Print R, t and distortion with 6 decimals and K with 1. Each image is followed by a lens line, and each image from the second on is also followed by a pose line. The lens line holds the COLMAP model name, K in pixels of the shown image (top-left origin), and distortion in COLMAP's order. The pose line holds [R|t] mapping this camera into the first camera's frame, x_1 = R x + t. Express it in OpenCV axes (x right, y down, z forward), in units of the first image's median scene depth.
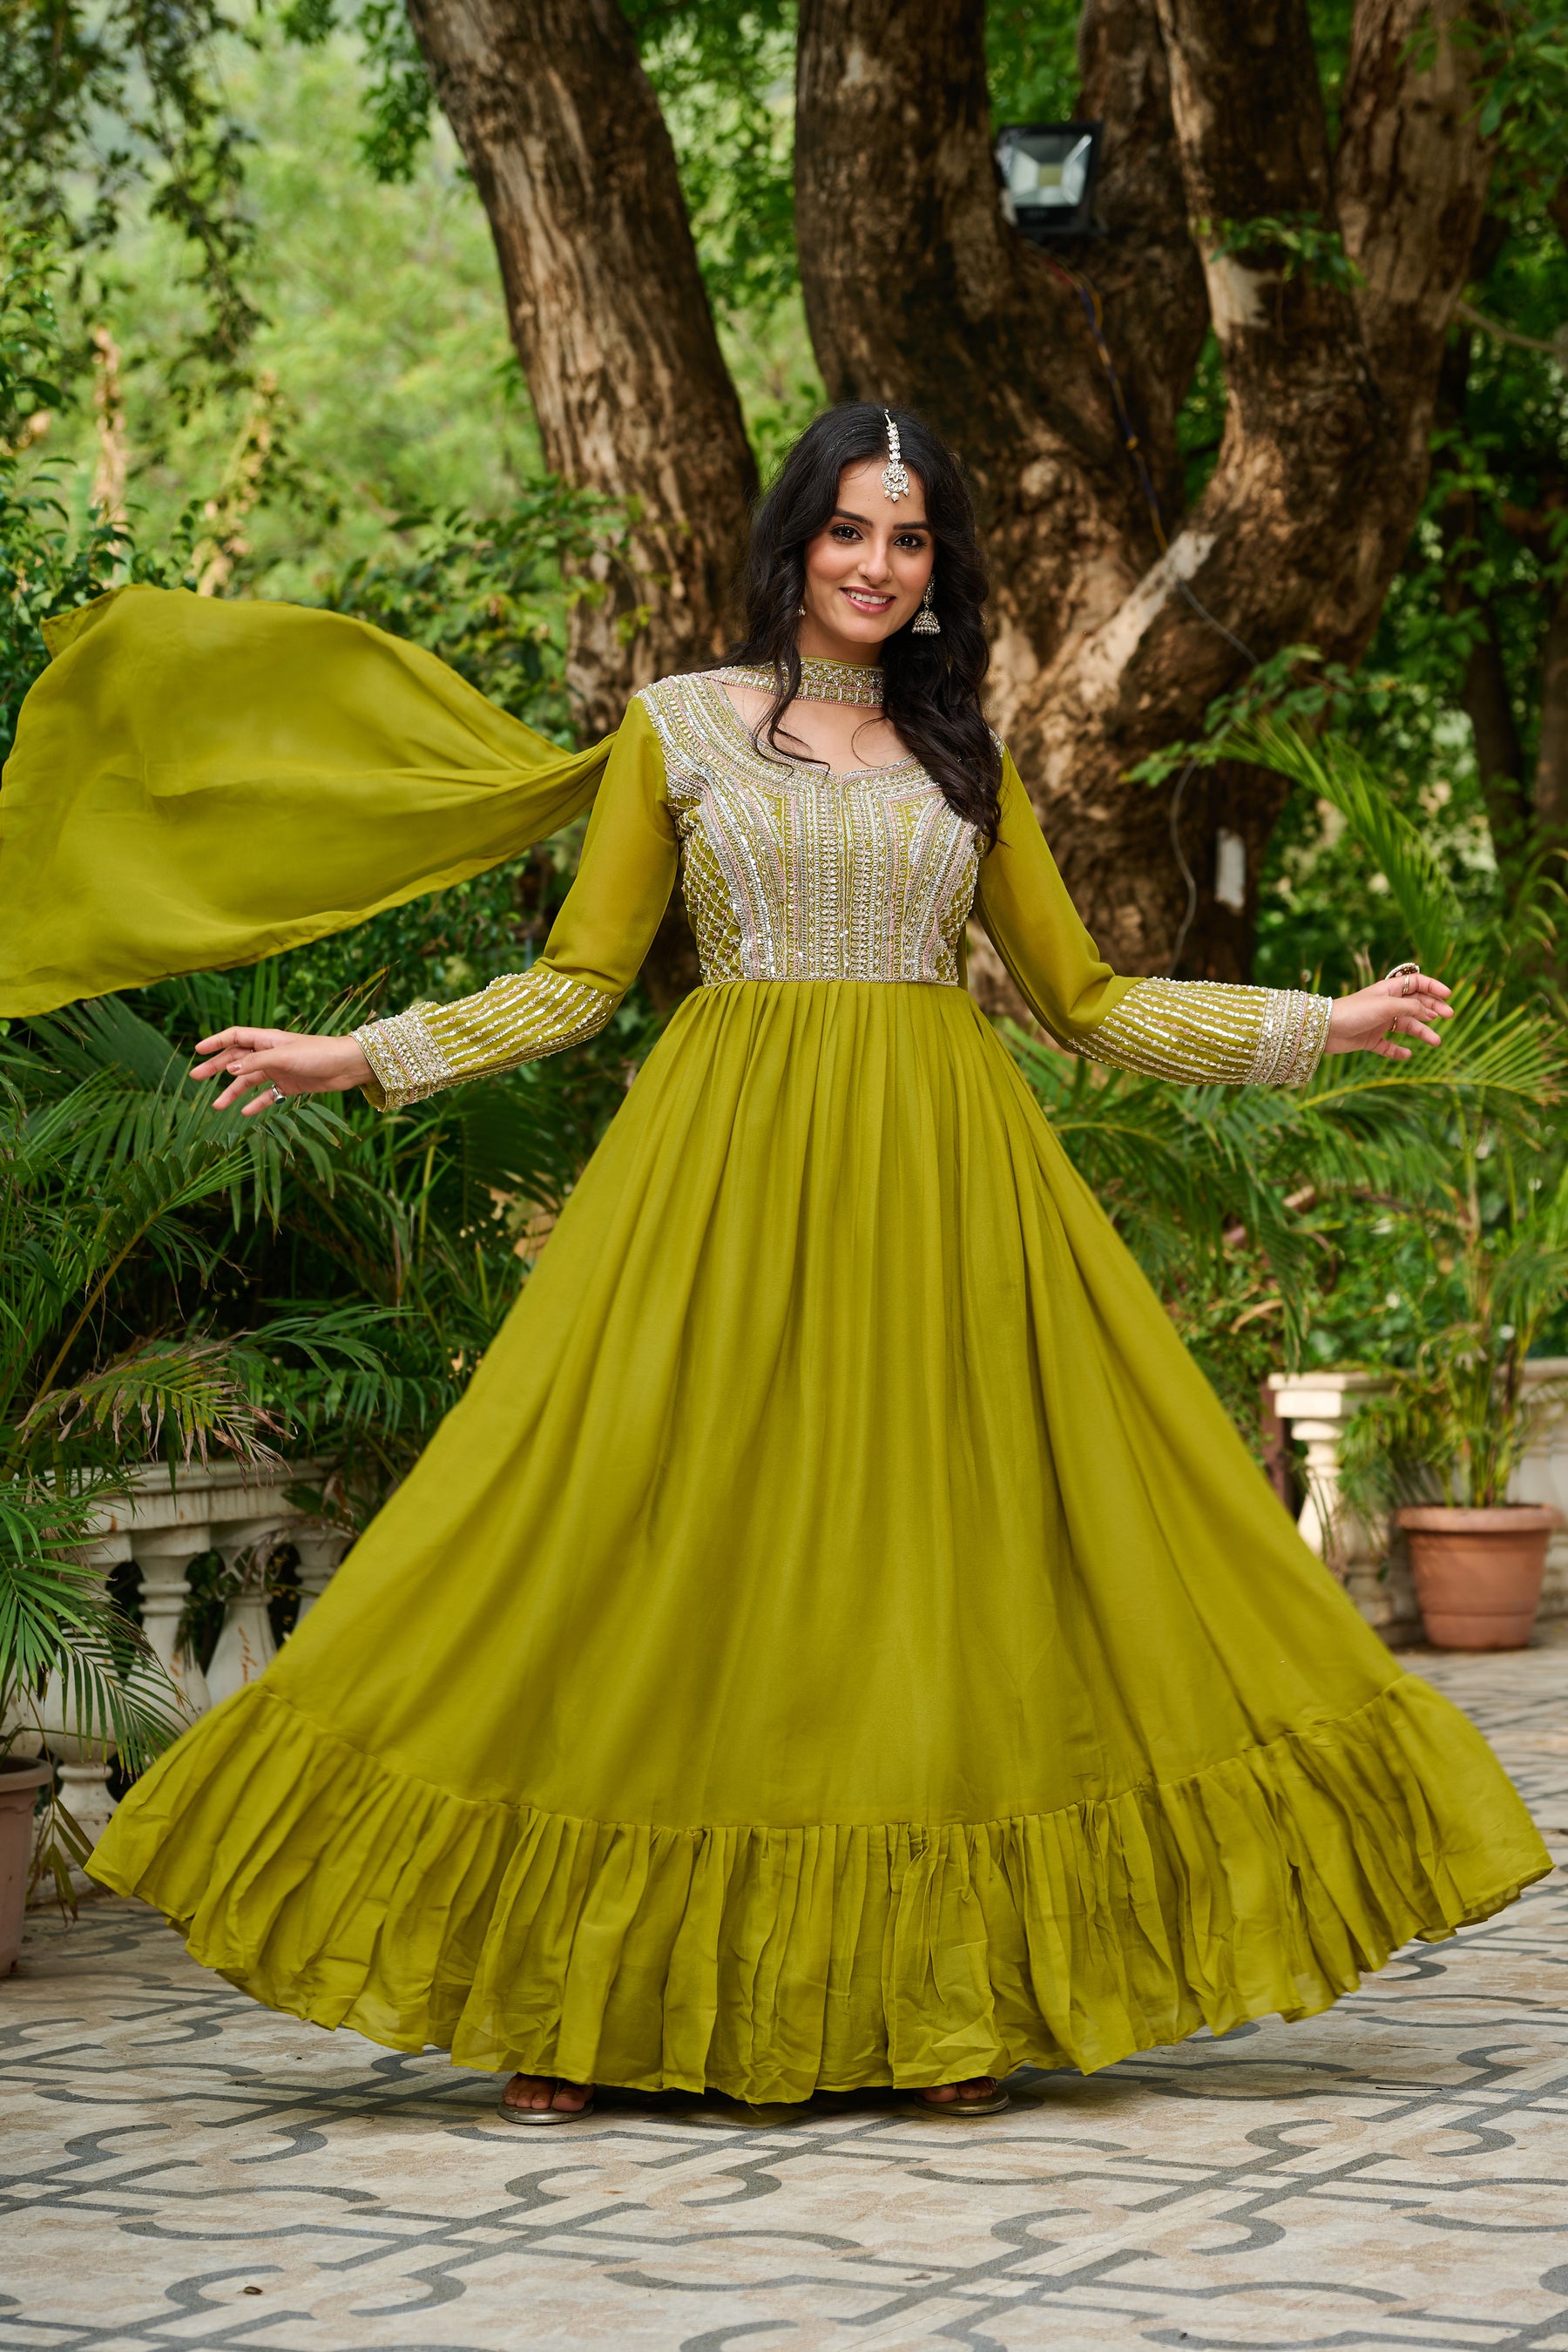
lens RADIAL K [[4991.6, 0, 779.8], [0, 4991.6, 1247.9], [0, 0, 1]] dist [-0.059596, 0.312221]
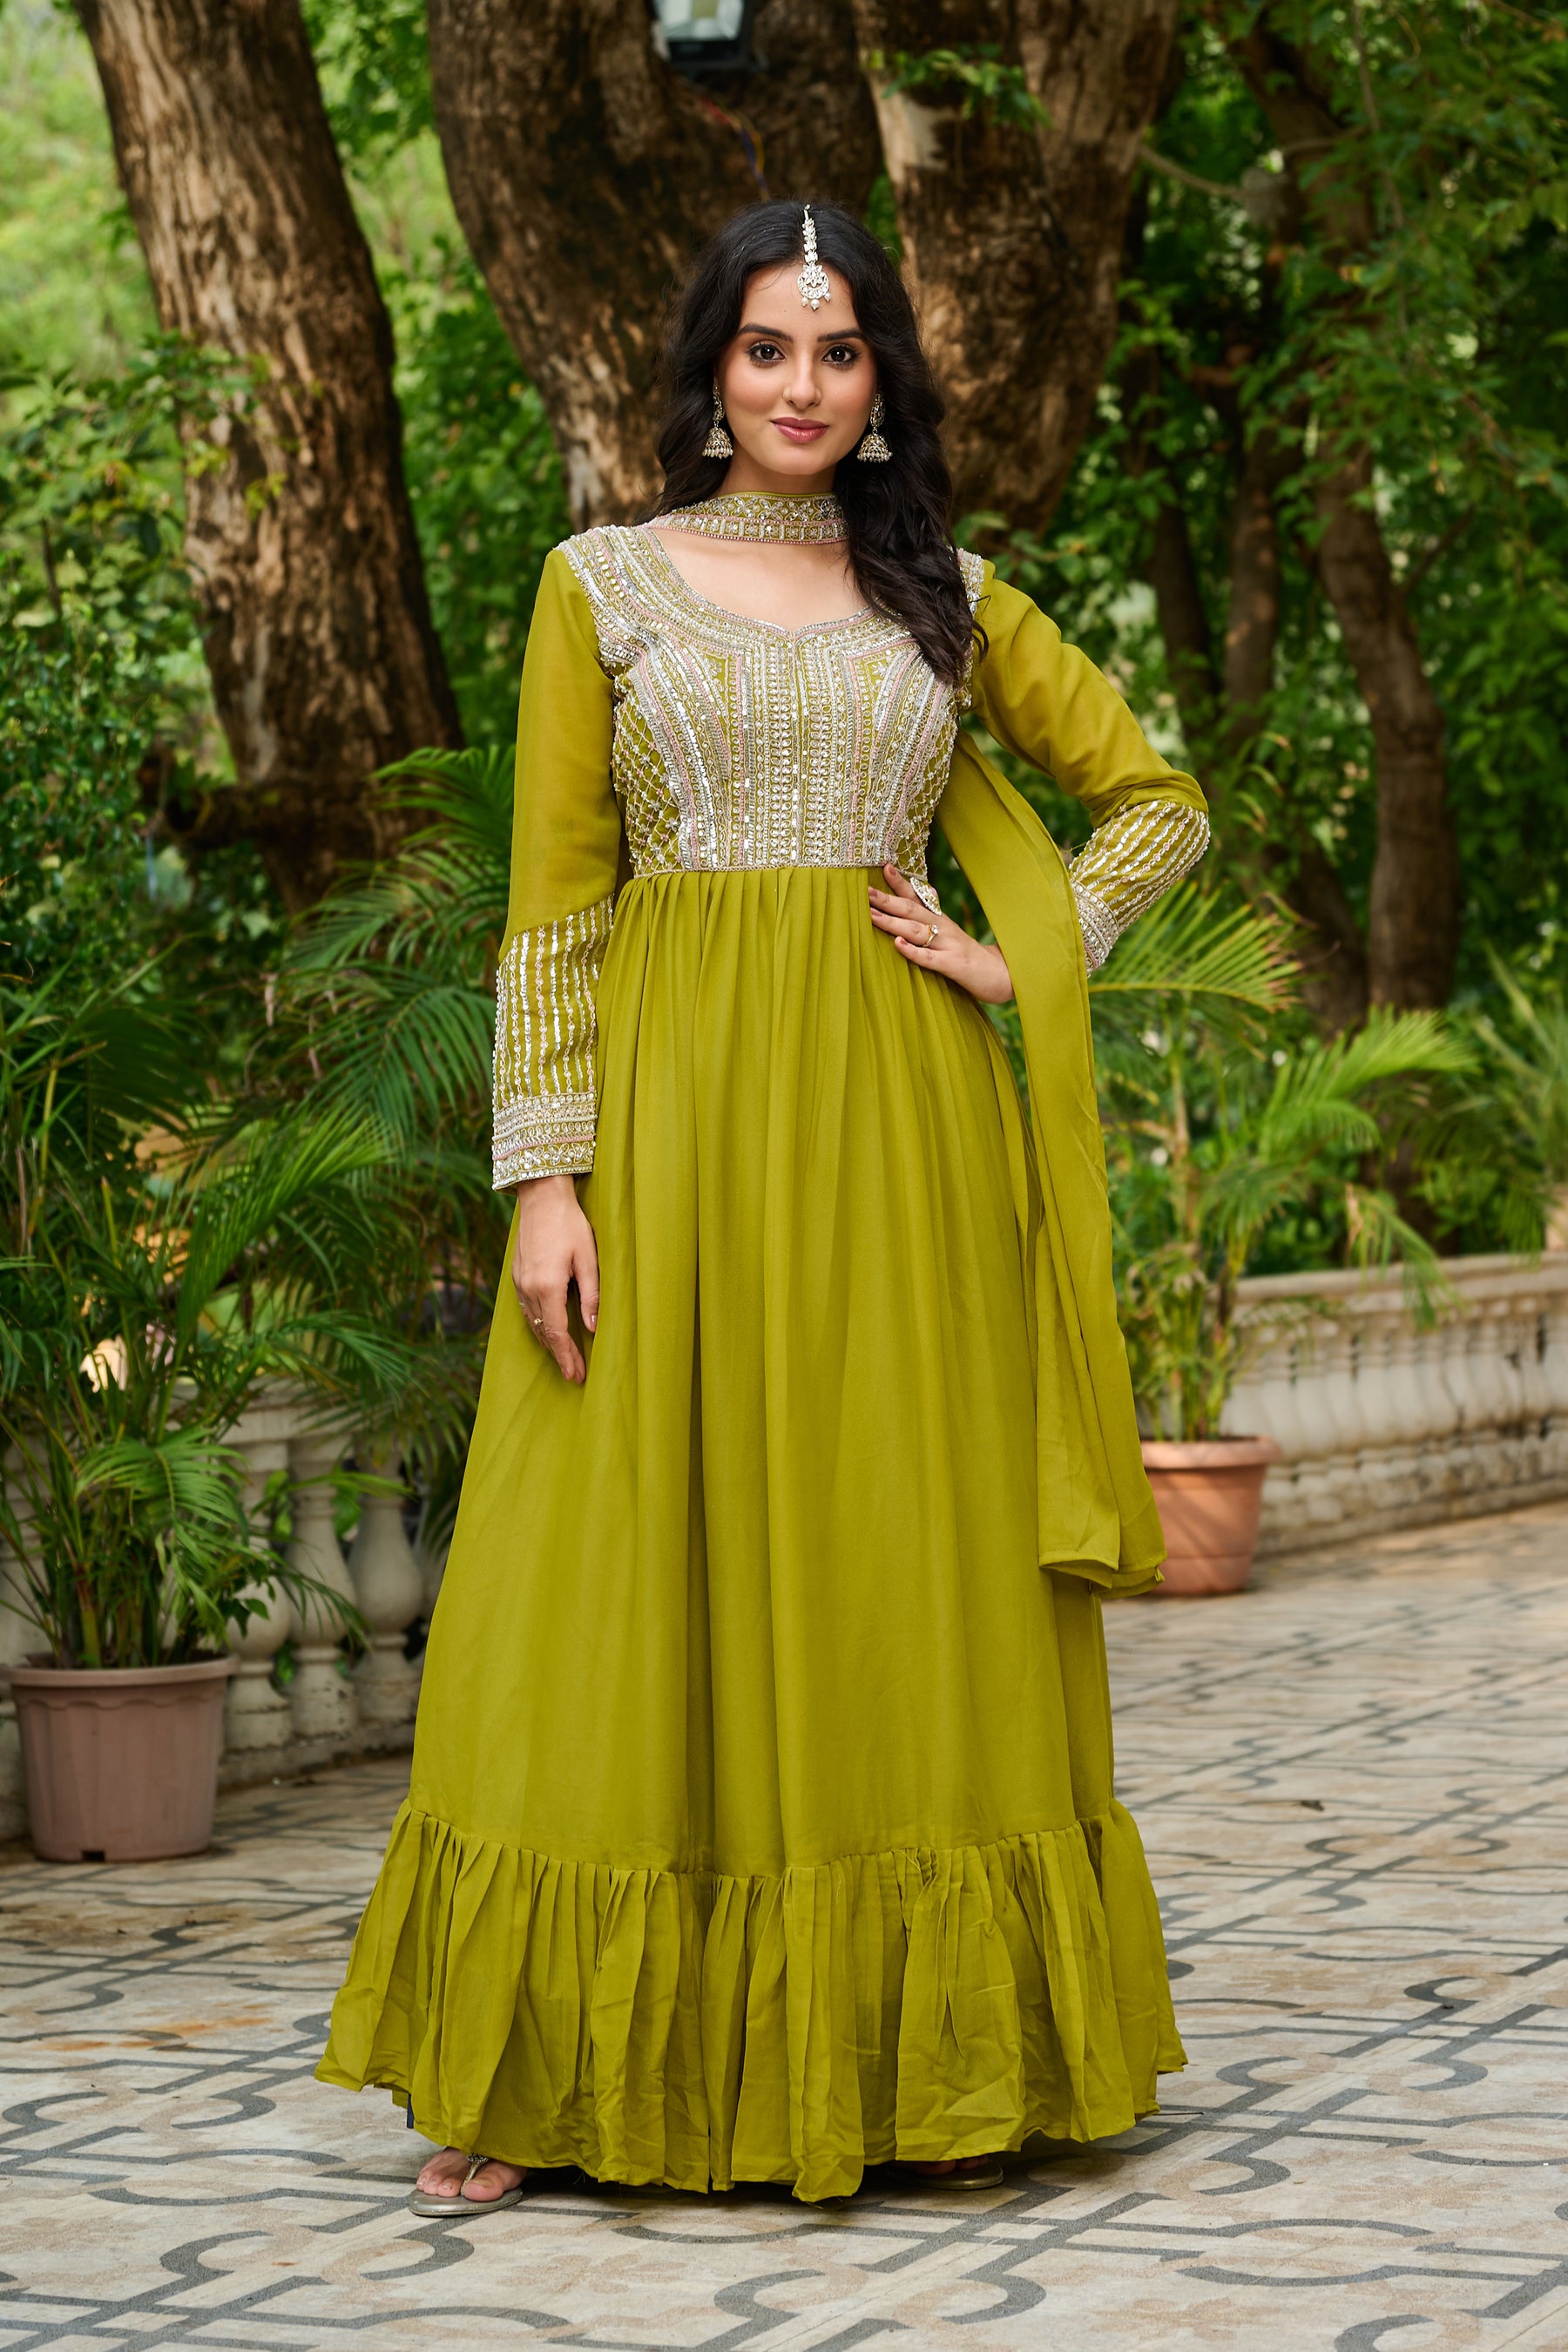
lens RADIAL K [[5194.9, 0, 790.2], [0, 5194.9, 1098.0], [0, 0, 1]] dist [0.010699, -0.359709]
pose [[0.997034, -0.013638, 0.075750, -0.005908], [0.014307, 0.999863, -0.008300, -0.004565], [-0.075626, 0.009360, 0.997092, 0.040229]]
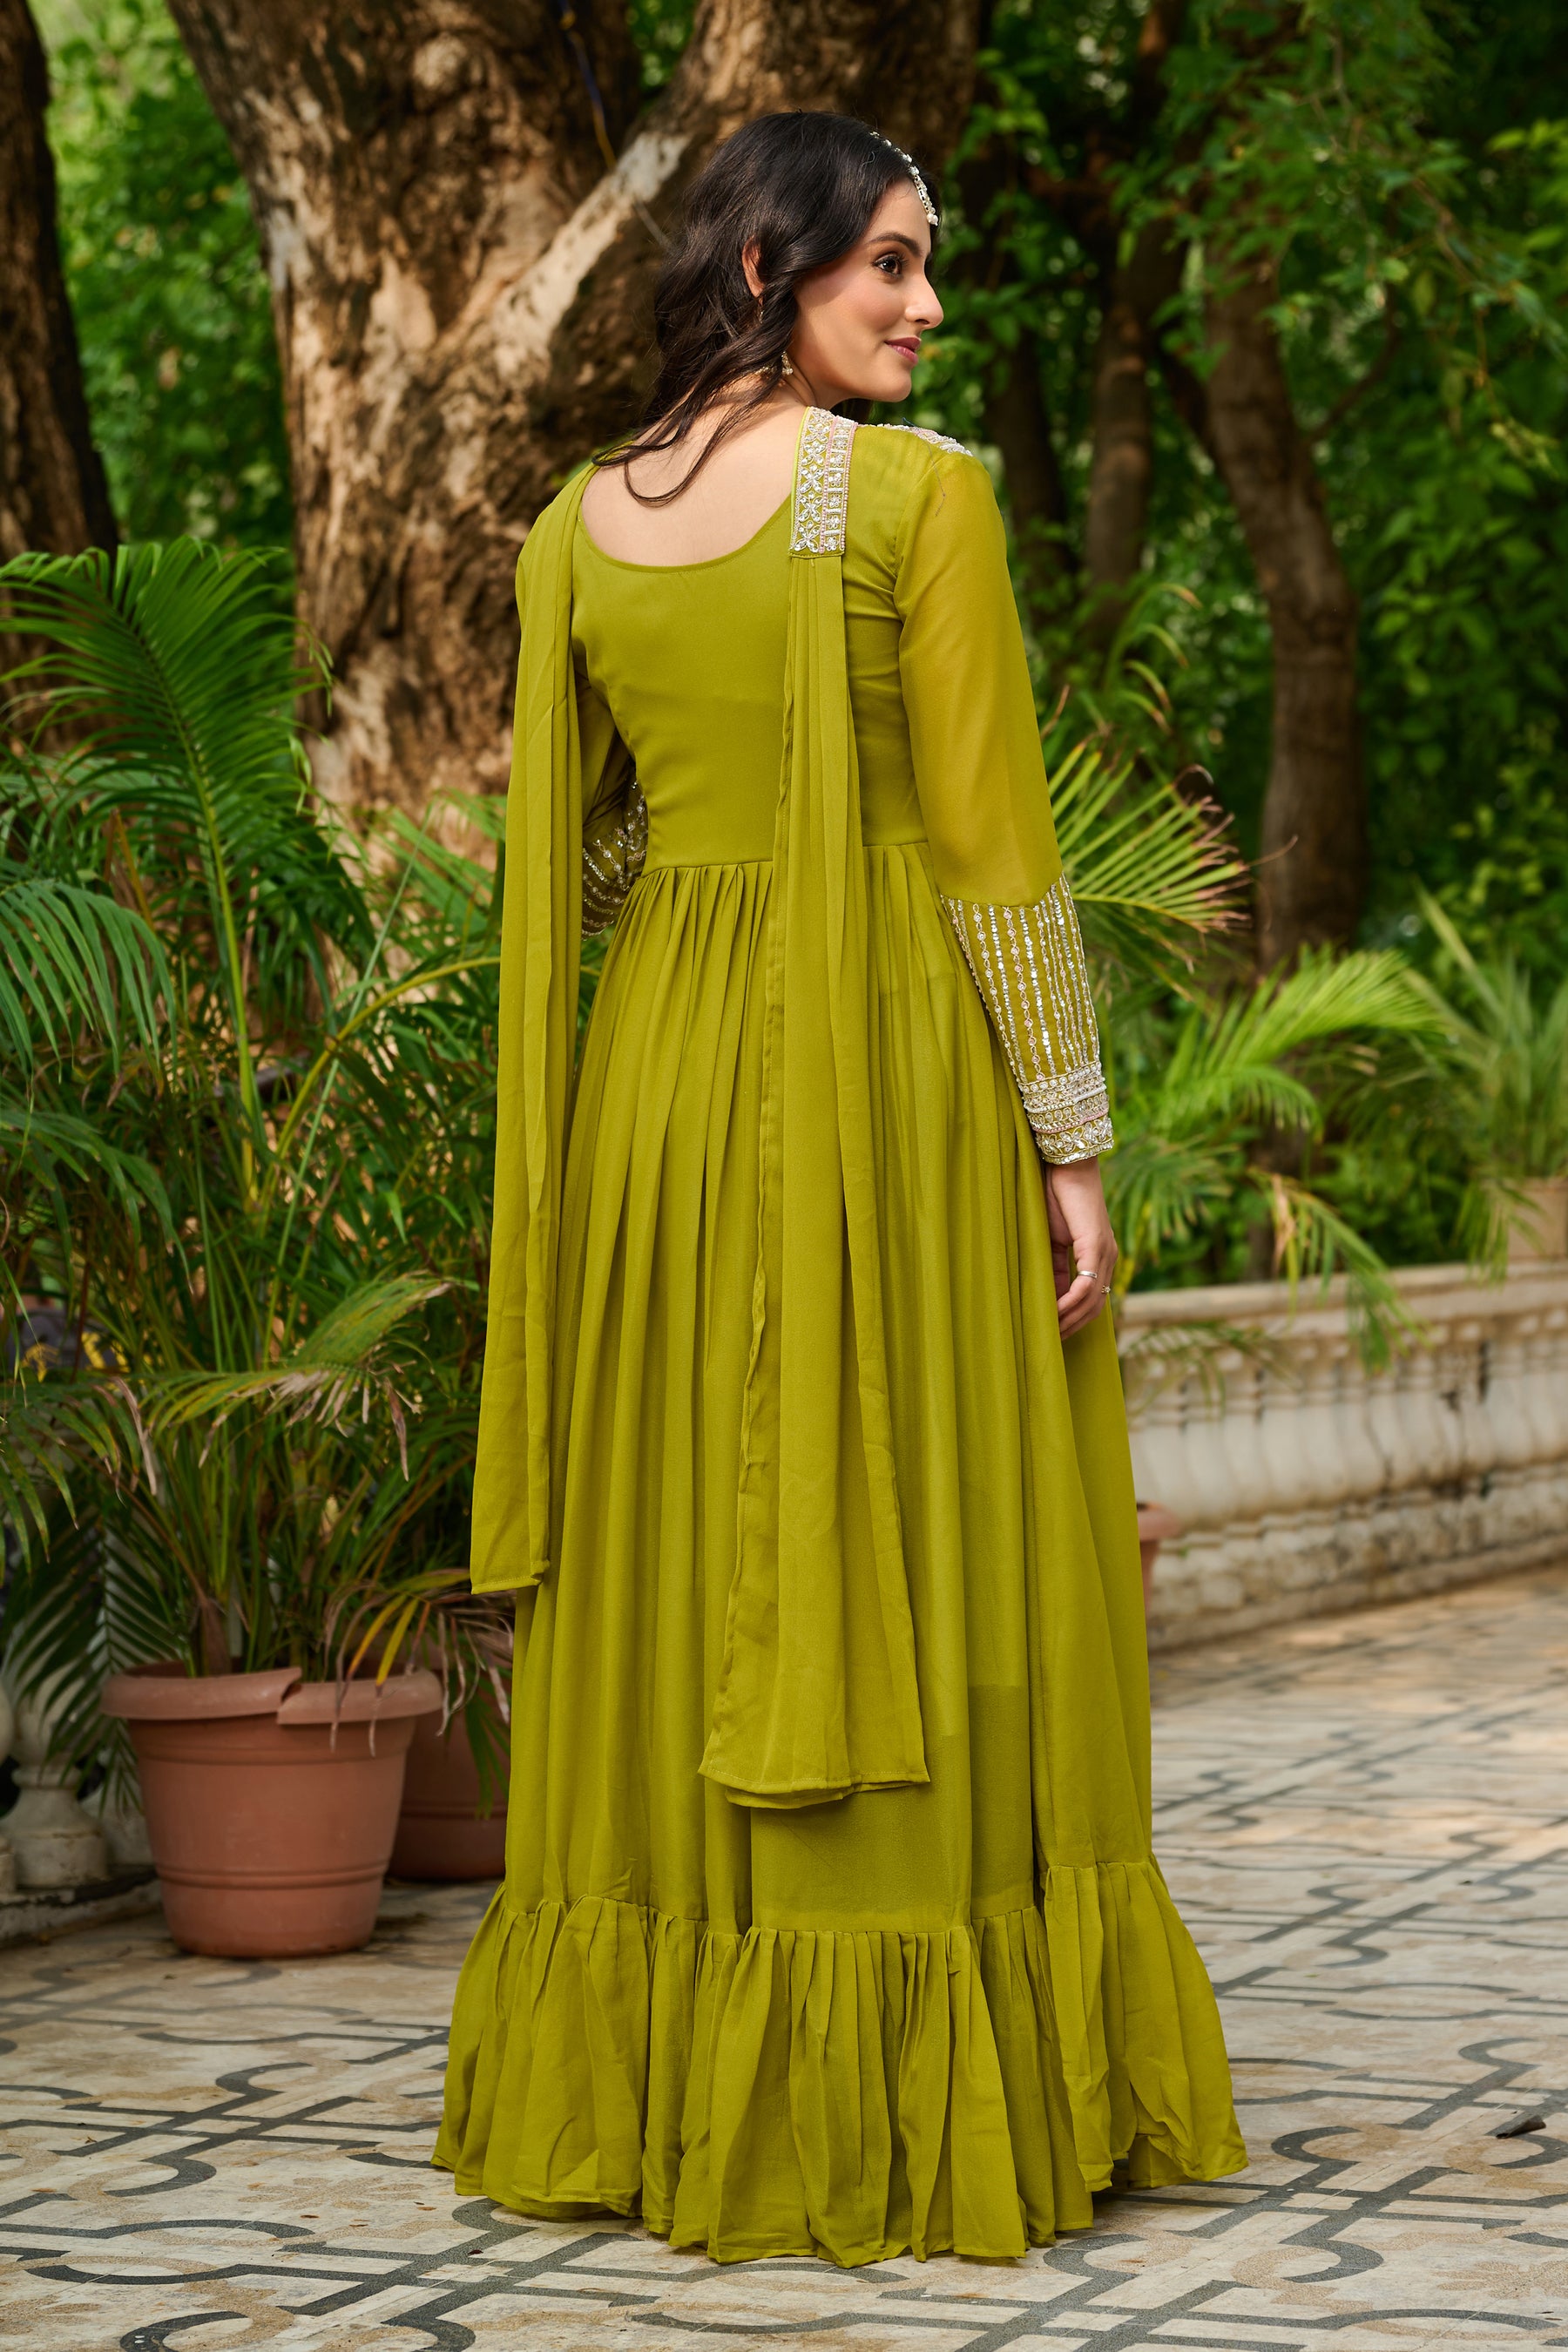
lens RADIAL K [[5194.9, 0, 790.2], [0, 5194.9, 1098.0], [0, 0, 1]] dist [0.010699, -0.359709]
pose [[0.992720, 0.000657, 0.120440, 0.012705], [-0.000091, 0.999989, -0.004707, -0.002732], [-0.120442, 0.004661, 0.992709, 0.257371]]
